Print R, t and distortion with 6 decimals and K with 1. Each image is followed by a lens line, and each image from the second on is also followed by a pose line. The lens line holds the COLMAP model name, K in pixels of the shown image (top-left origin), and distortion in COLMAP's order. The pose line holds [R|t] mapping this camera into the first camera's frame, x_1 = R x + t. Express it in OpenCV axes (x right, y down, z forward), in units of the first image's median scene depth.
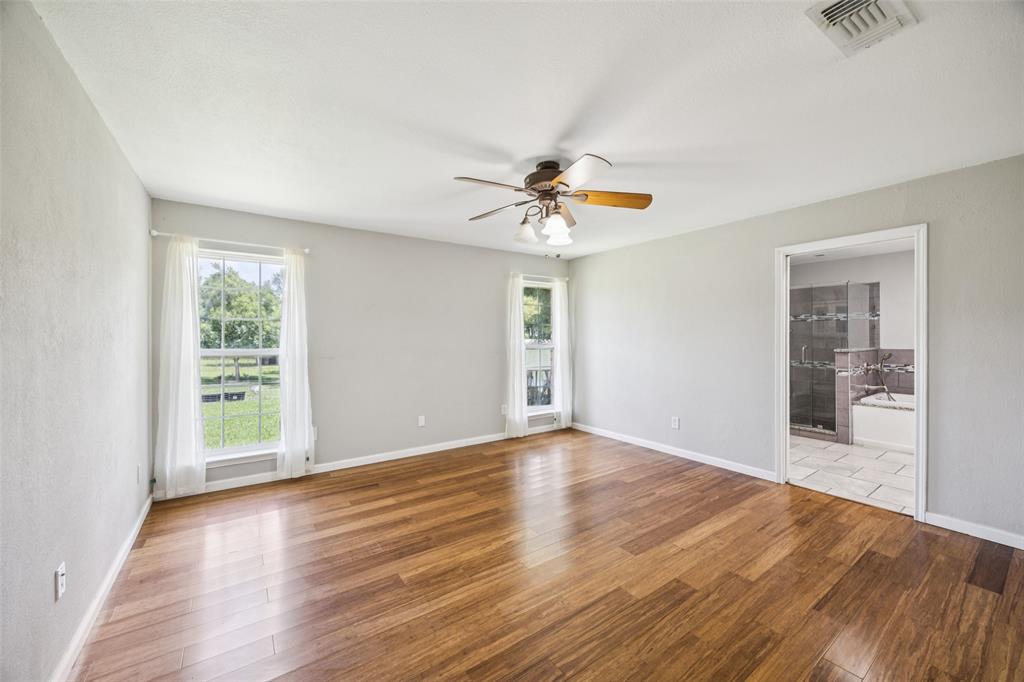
lens RADIAL K [[392.4, 0, 508.5], [0, 392.4, 339.8], [0, 0, 1]] dist [0.001219, -0.000054]
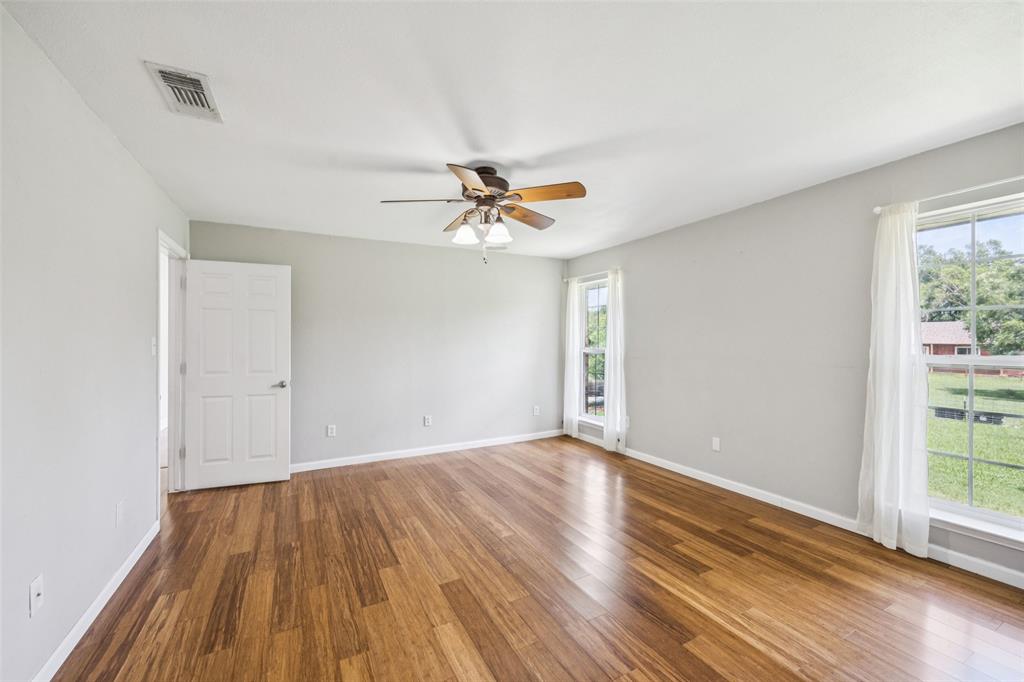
lens RADIAL K [[392.4, 0, 508.5], [0, 392.4, 339.8], [0, 0, 1]] dist [0.001219, -0.000054]
pose [[-0.103306, -0.003489, -0.994643, 1.104709], [-0.002059, 0.999992, -0.003294, -0.010751], [0.994647, 0.001707, -0.103313, 1.144991]]
